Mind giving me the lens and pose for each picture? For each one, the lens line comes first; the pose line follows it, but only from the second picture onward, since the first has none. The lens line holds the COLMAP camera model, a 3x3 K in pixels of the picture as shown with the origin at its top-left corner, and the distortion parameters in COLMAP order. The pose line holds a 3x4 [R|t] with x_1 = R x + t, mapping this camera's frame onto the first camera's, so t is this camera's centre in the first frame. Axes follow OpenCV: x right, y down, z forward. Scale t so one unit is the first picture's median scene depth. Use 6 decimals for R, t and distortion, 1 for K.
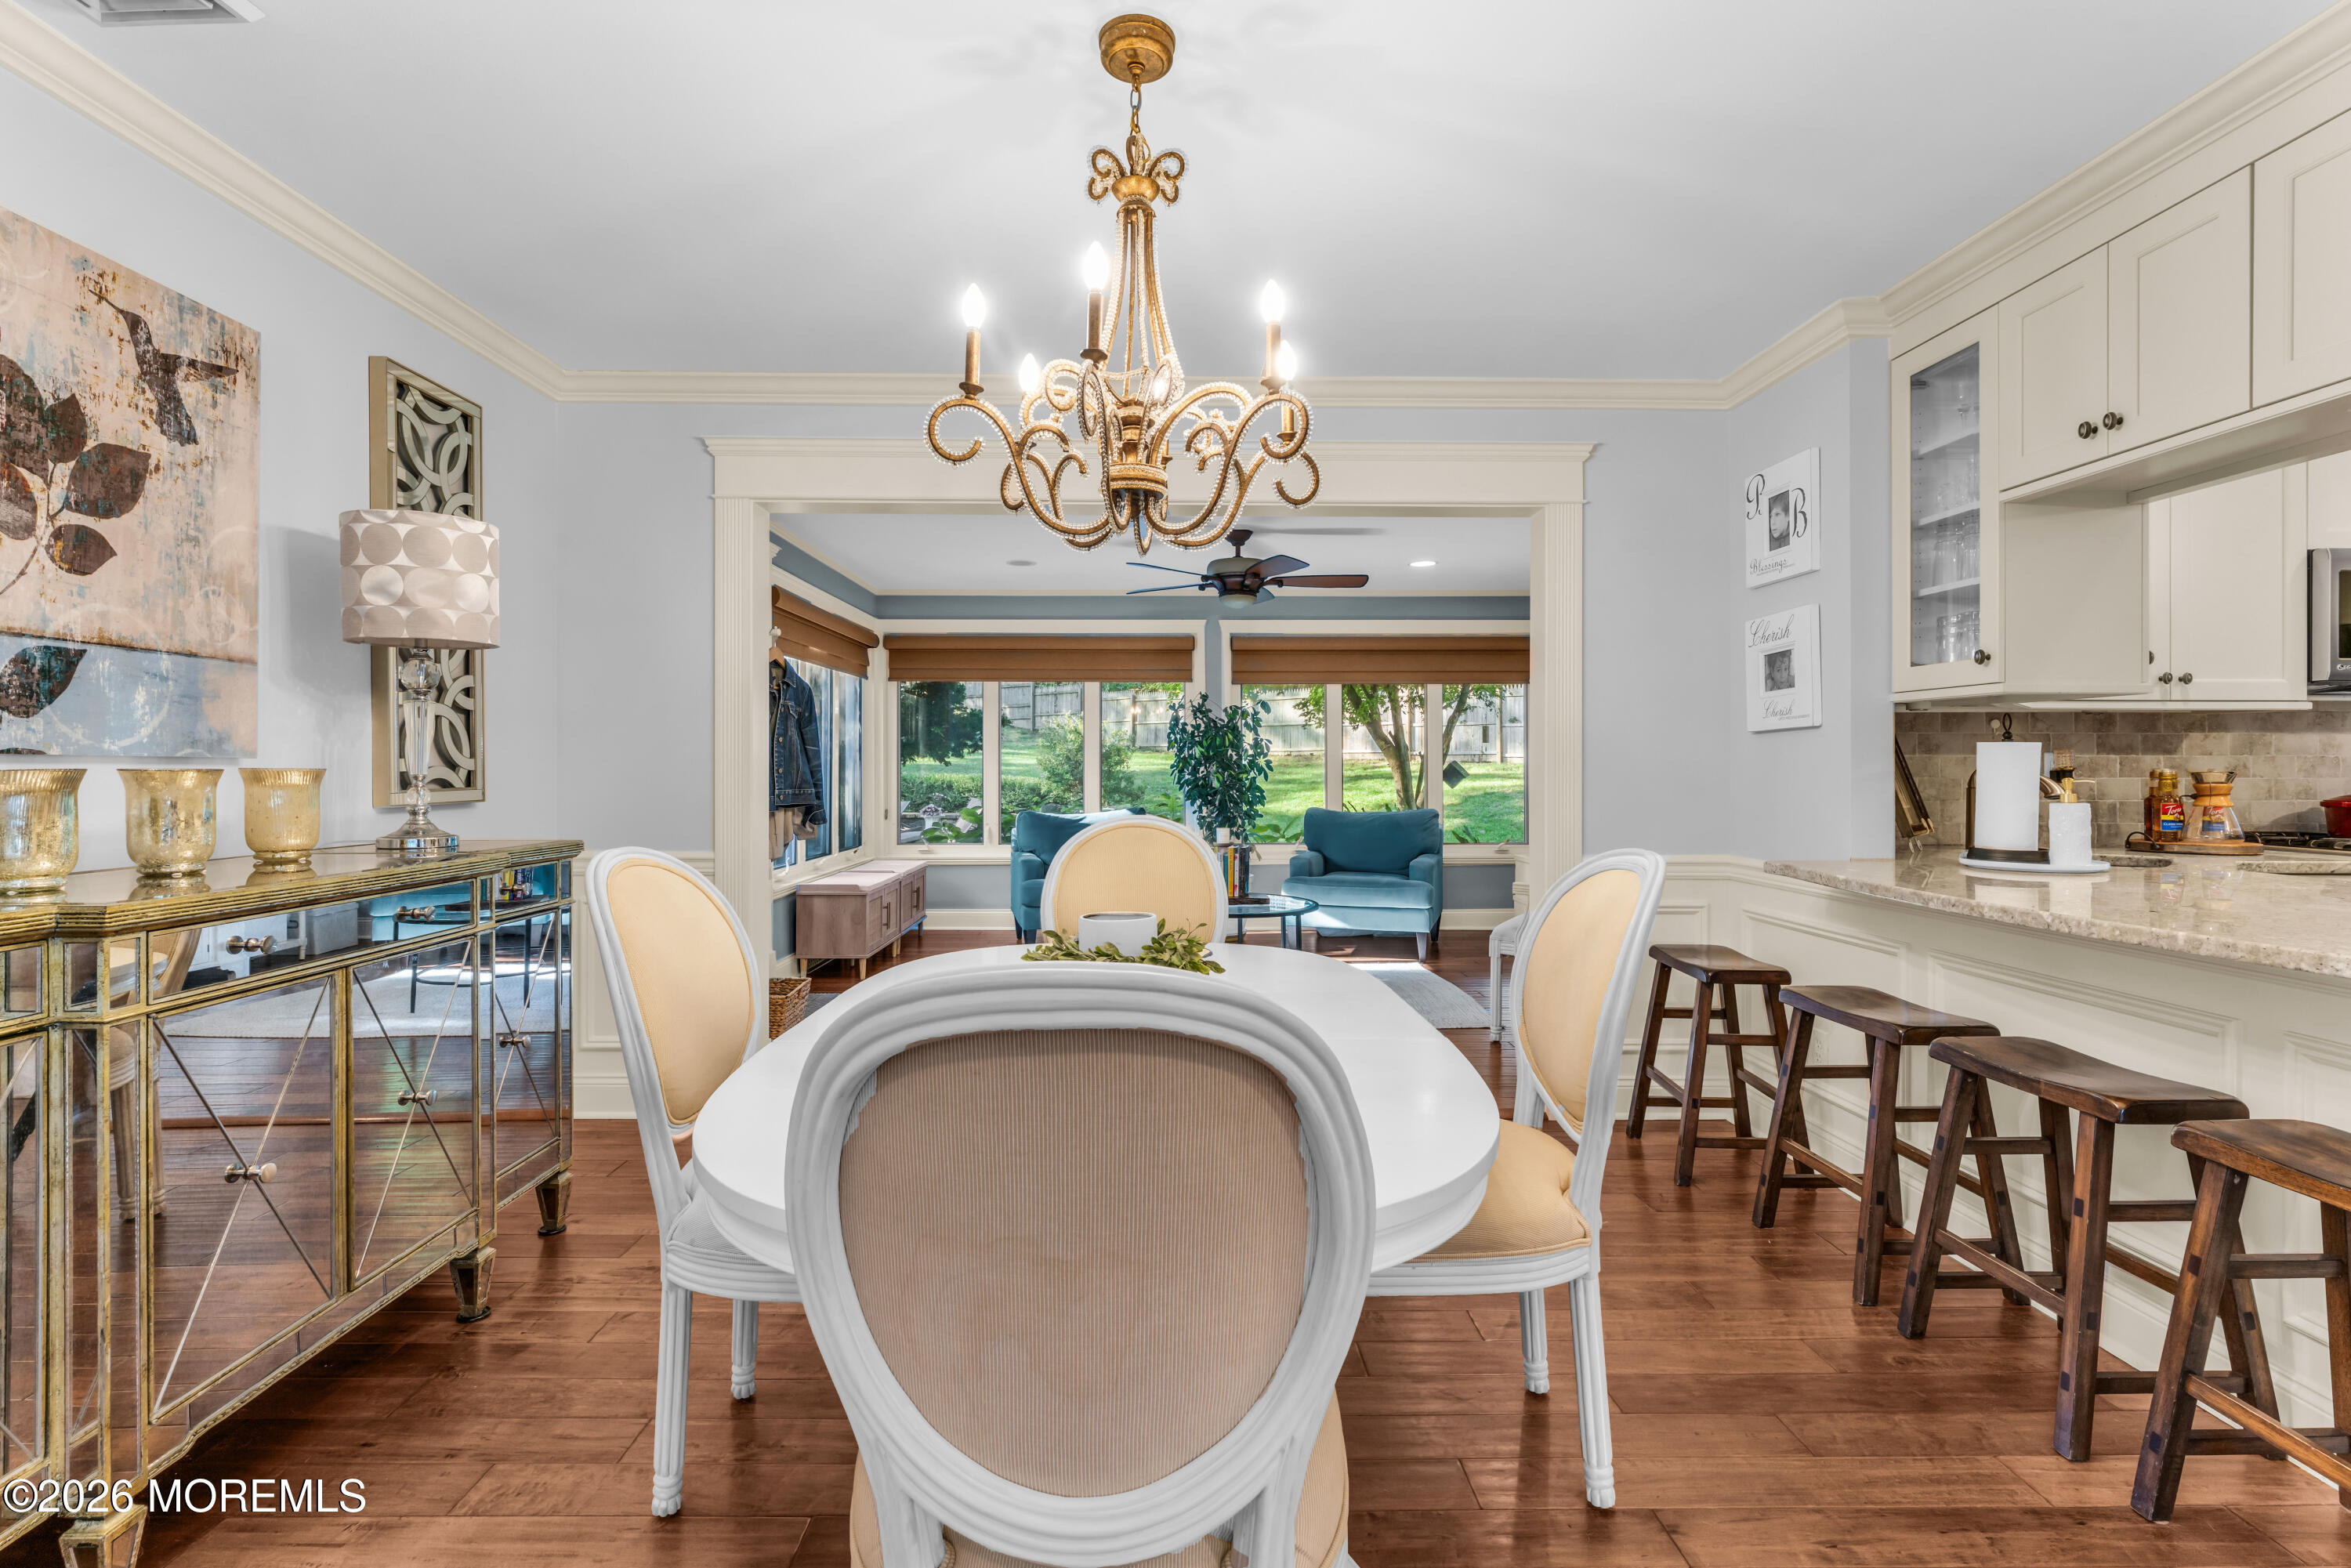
lens RADIAL K [[1107.2, 0, 1146.2], [0, 1107.2, 764.1], [0, 0, 1]] dist [-0.003978, -0.000022]
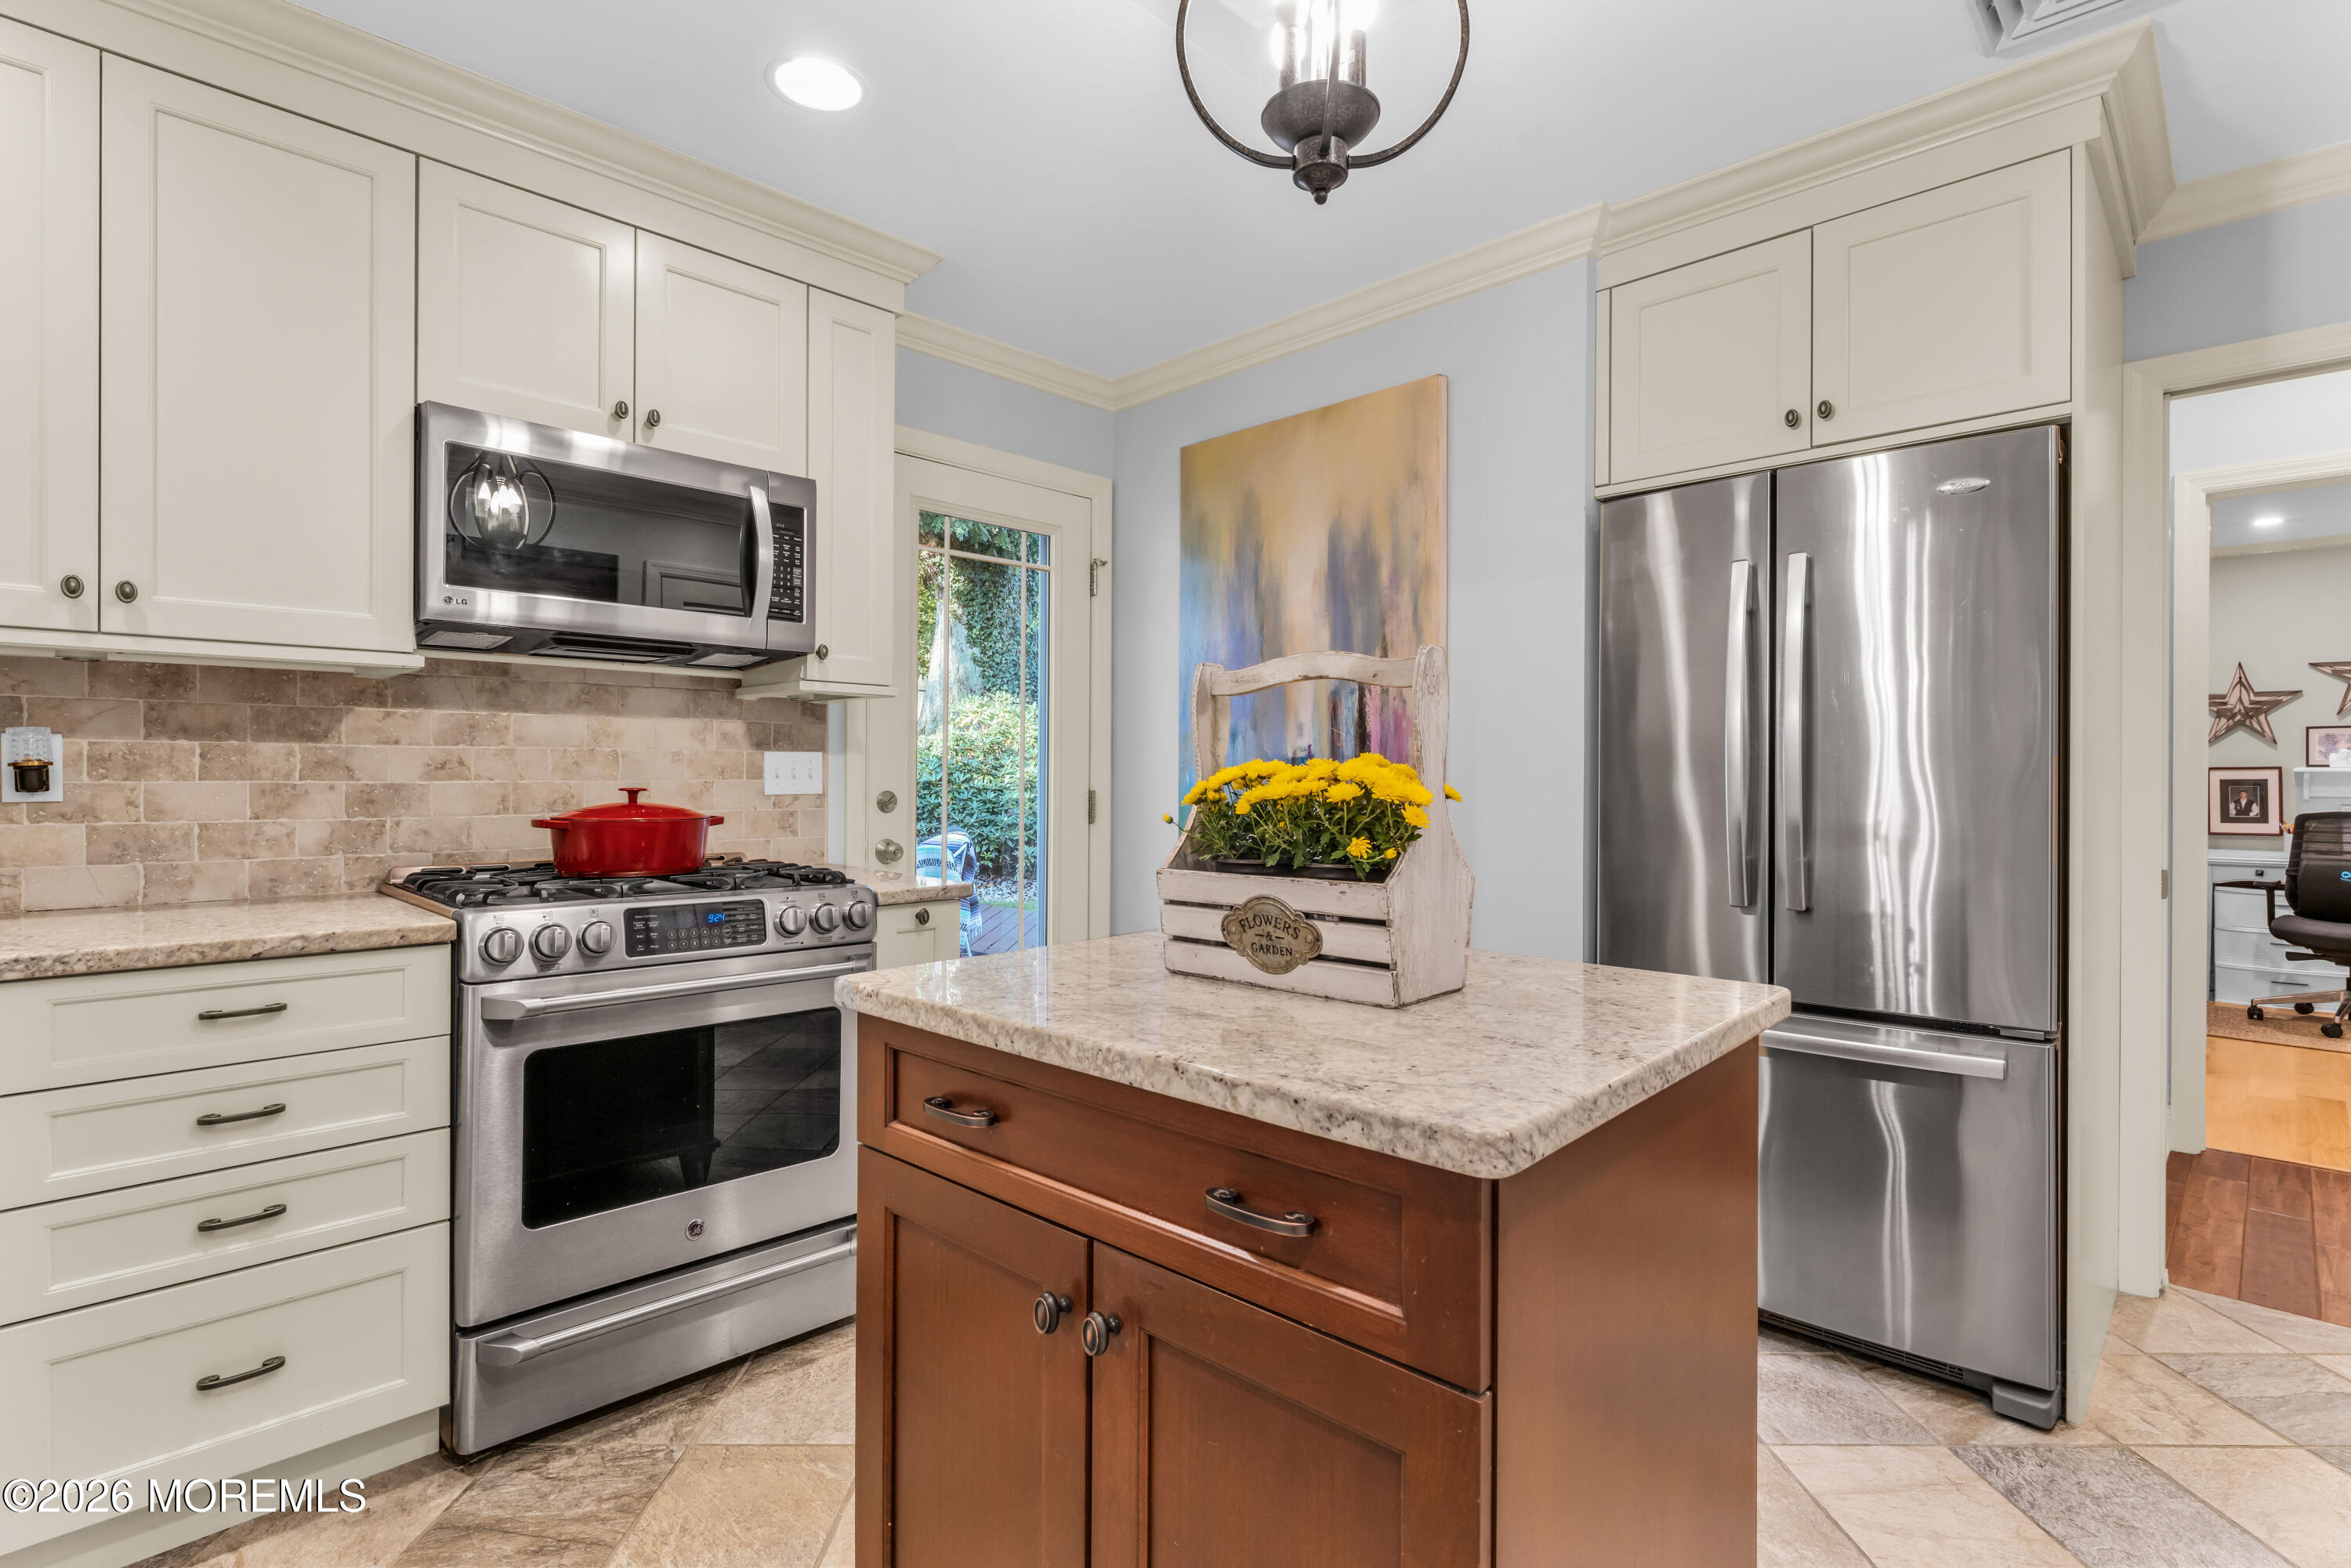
lens RADIAL K [[1107.2, 0, 1172.8], [0, 1107.2, 776.5], [0, 0, 1]] dist [-0.003978, -0.000022]
pose [[0.708354, -0.001030, 0.705856, 0.996514], [-0.004725, 0.999970, 0.006201, 0.004997], [-0.705841, -0.007727, 0.708328, 0.297135]]
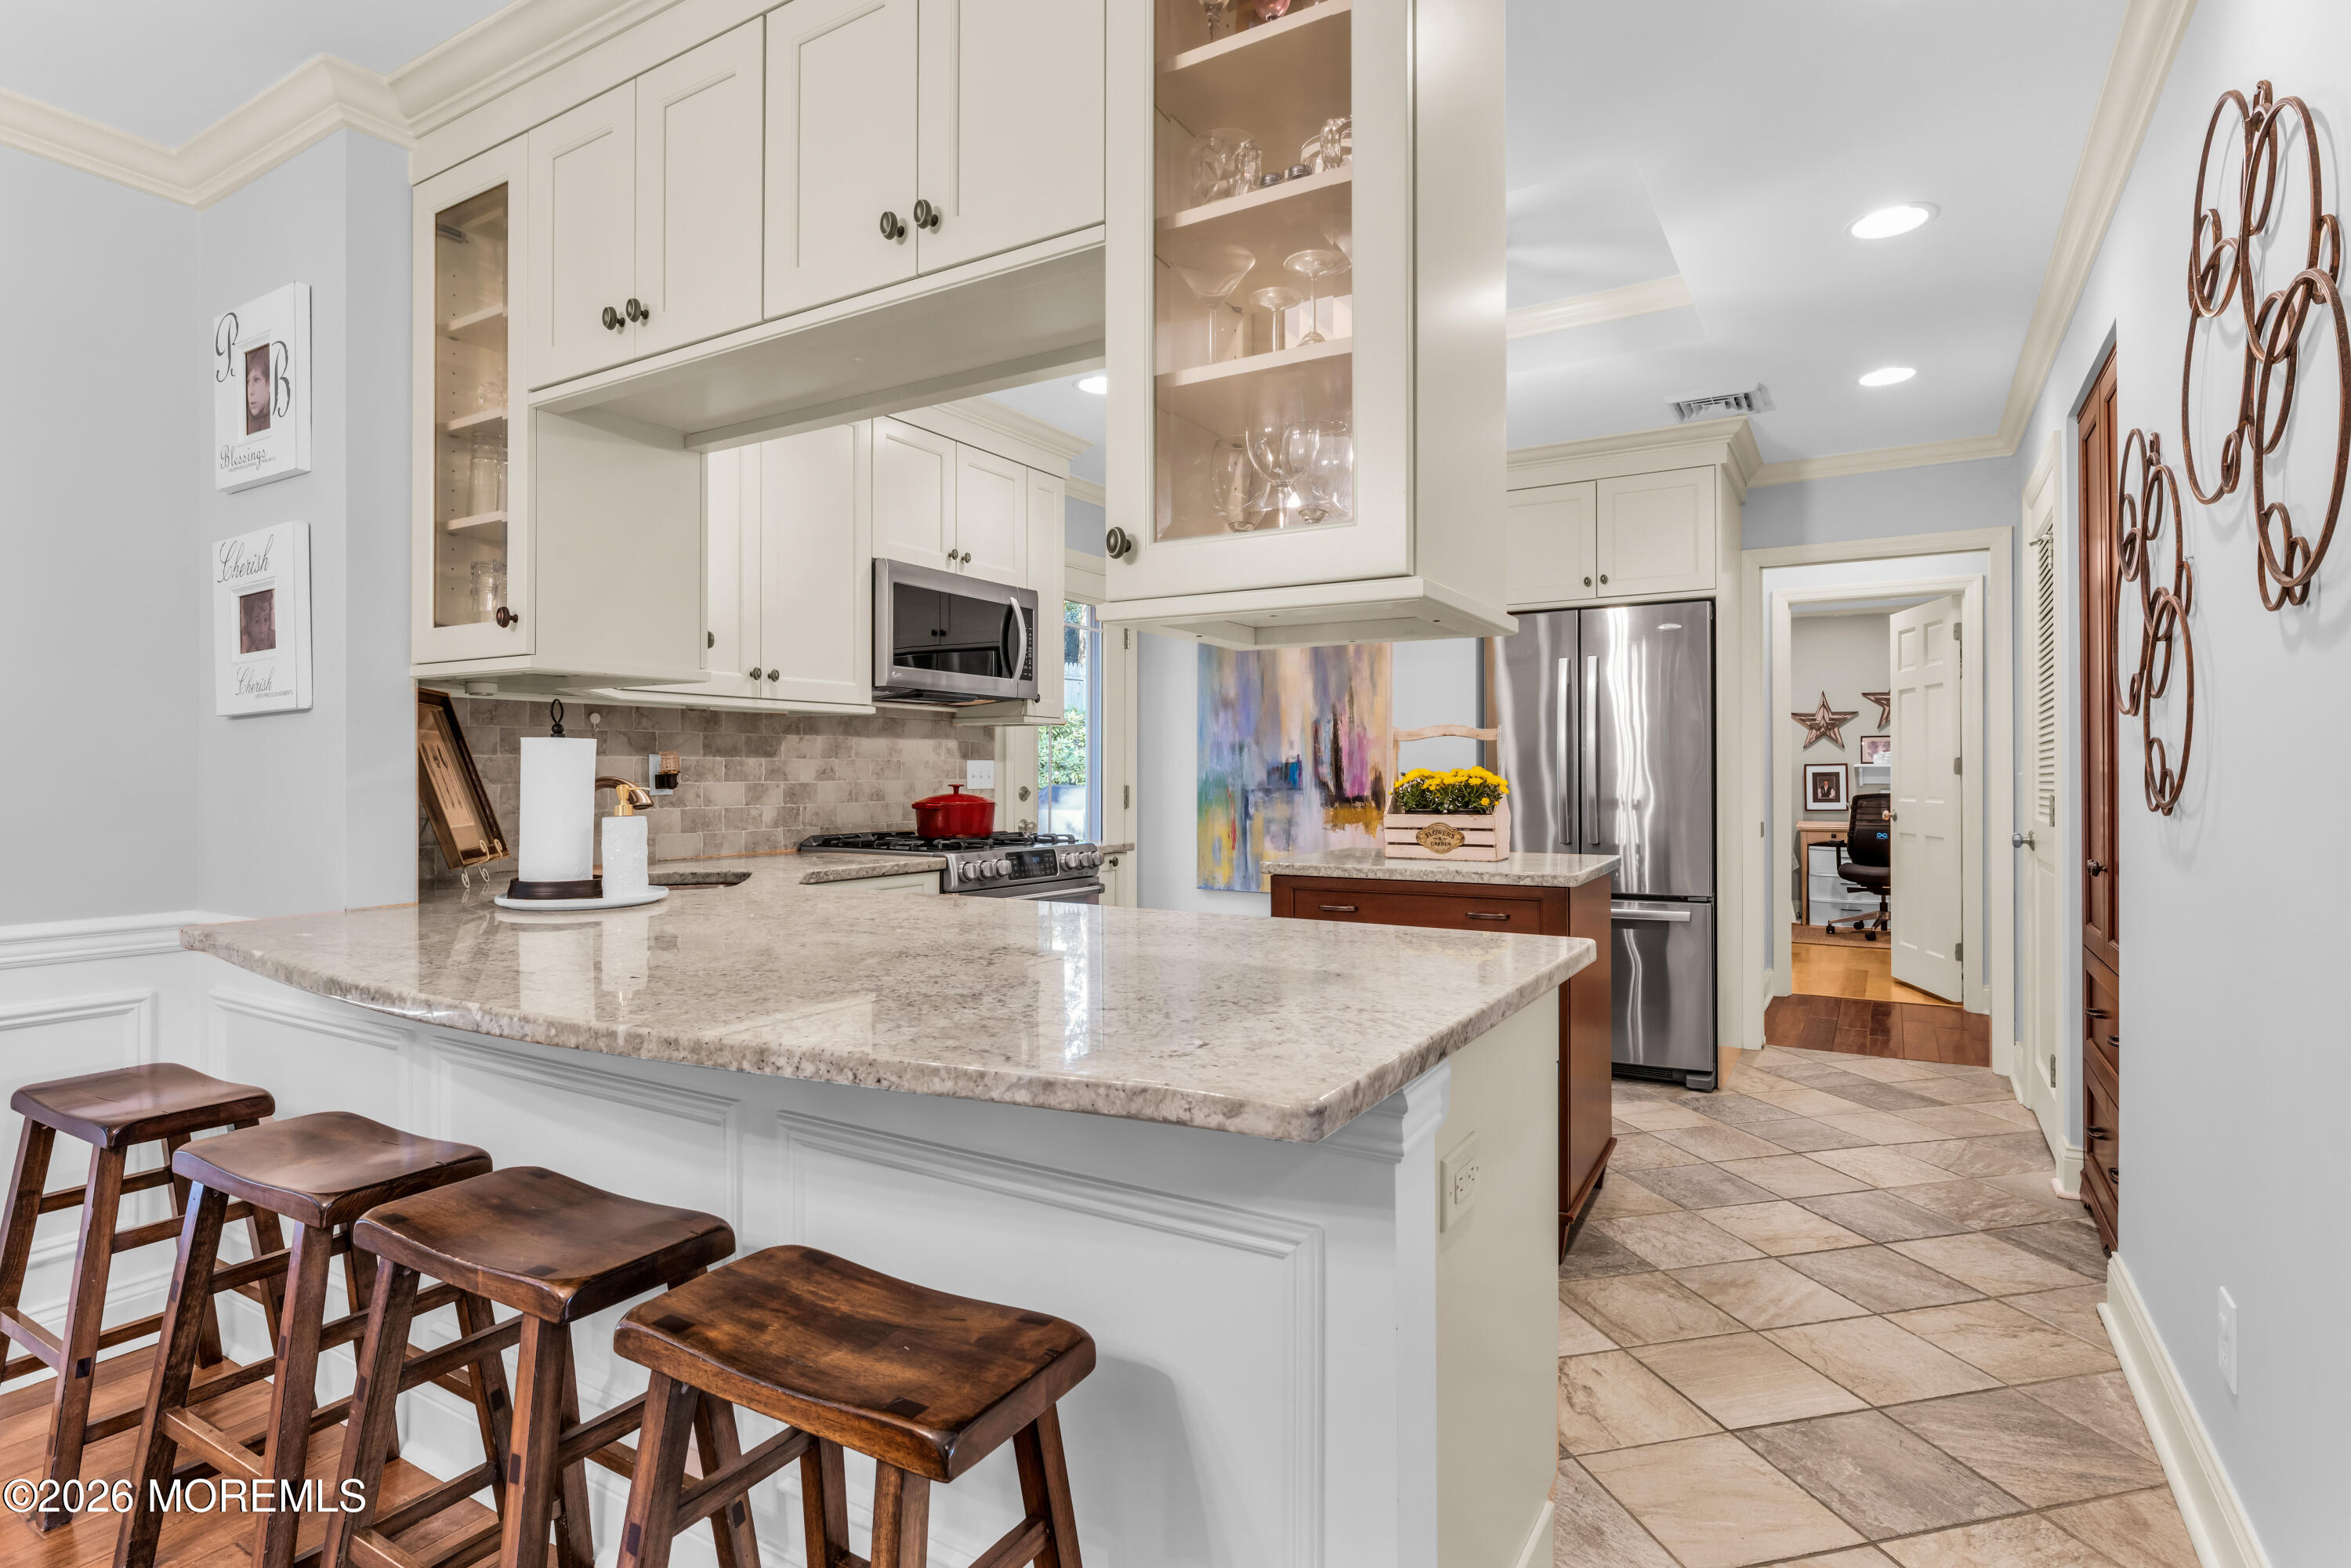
lens RADIAL K [[1157.9, 0, 1180.0], [0, 1157.9, 767.0], [0, 0, 1]] dist [-0.000991, -0.000042]
pose [[0.519634, 0.000183, 0.854389, 0.306803], [0.000056, 1.000000, -0.000248, 0.000101], [-0.854389, 0.000177, 0.519634, 0.212525]]
